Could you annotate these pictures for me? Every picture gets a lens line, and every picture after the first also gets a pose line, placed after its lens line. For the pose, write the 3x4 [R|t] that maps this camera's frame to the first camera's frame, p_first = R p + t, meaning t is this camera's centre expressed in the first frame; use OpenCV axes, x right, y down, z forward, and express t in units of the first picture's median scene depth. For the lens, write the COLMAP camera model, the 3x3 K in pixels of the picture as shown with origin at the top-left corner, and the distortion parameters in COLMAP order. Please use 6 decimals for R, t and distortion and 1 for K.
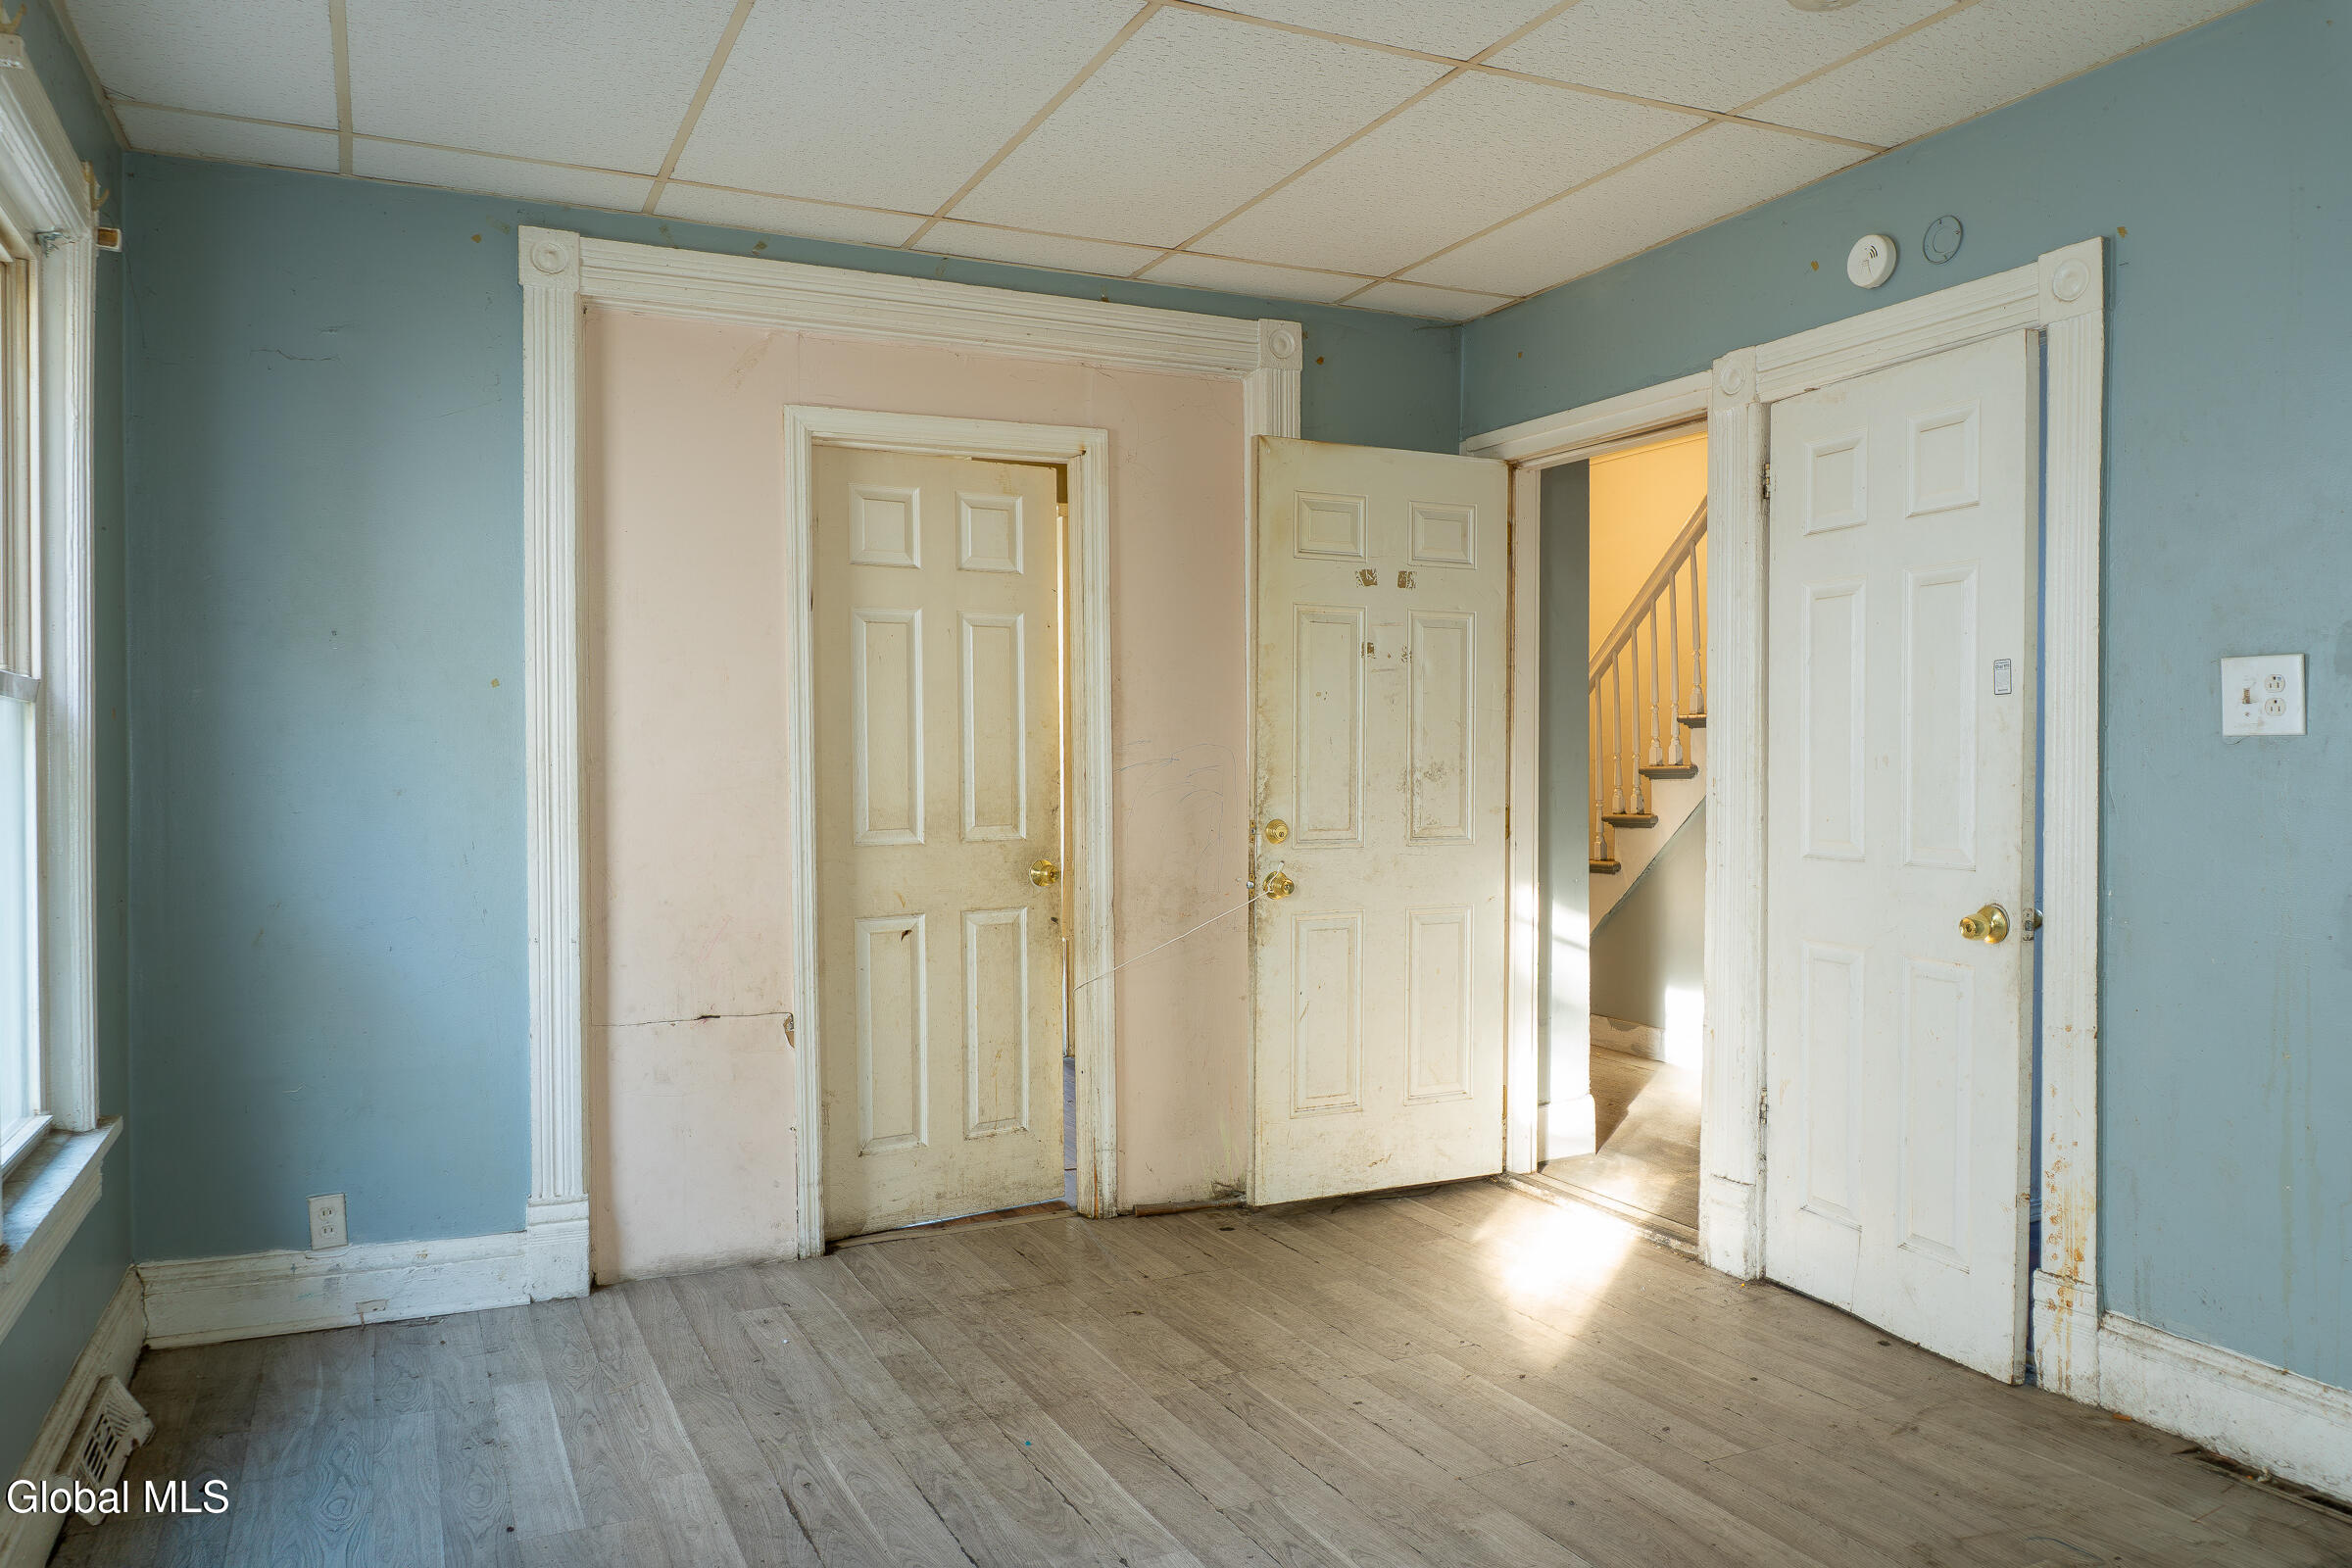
lens RADIAL K [[1597.9, 0, 1174.6], [0, 1597.9, 782.2], [0, 0, 1]] dist [-0.001676, 0.003271]
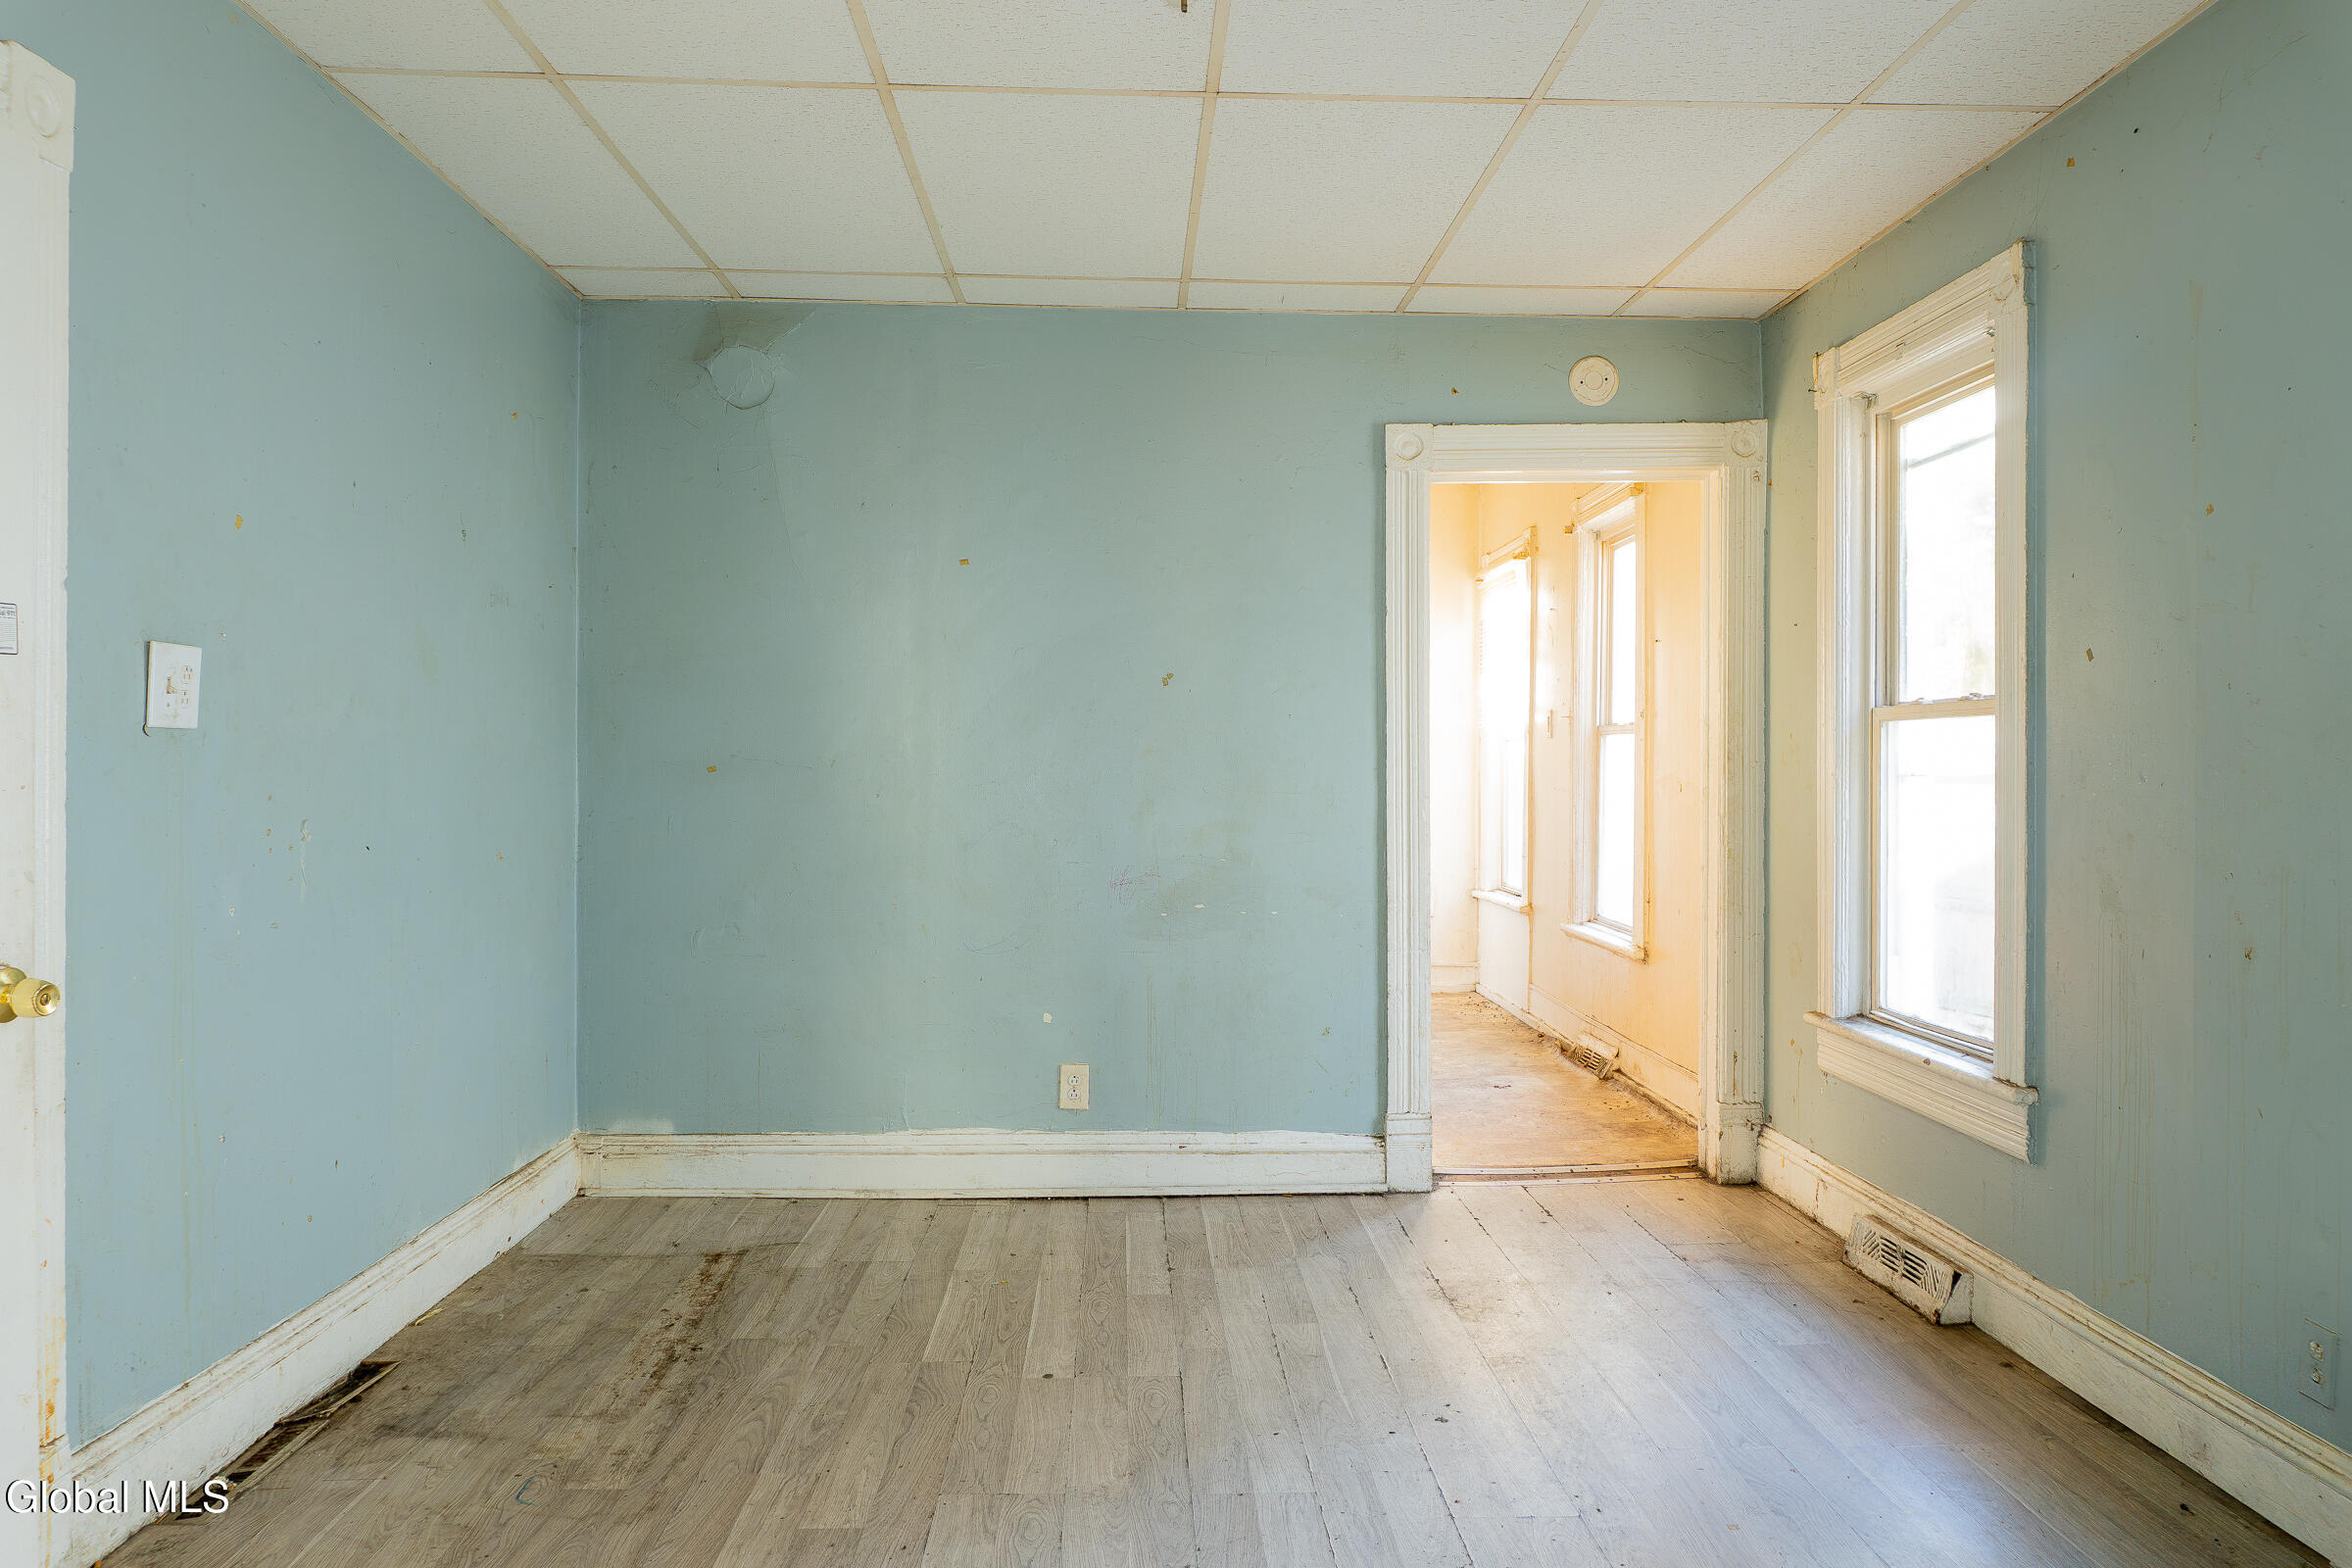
lens RADIAL K [[1597.9, 0, 1178.1], [0, 1597.9, 779.4], [0, 0, 1]] dist [-0.001676, 0.003271]
pose [[-0.912894, -0.000731, 0.408196, -0.251522], [0.005176, 0.999897, 0.013366, -0.008002], [-0.408163, 0.014314, -0.912797, 1.631951]]
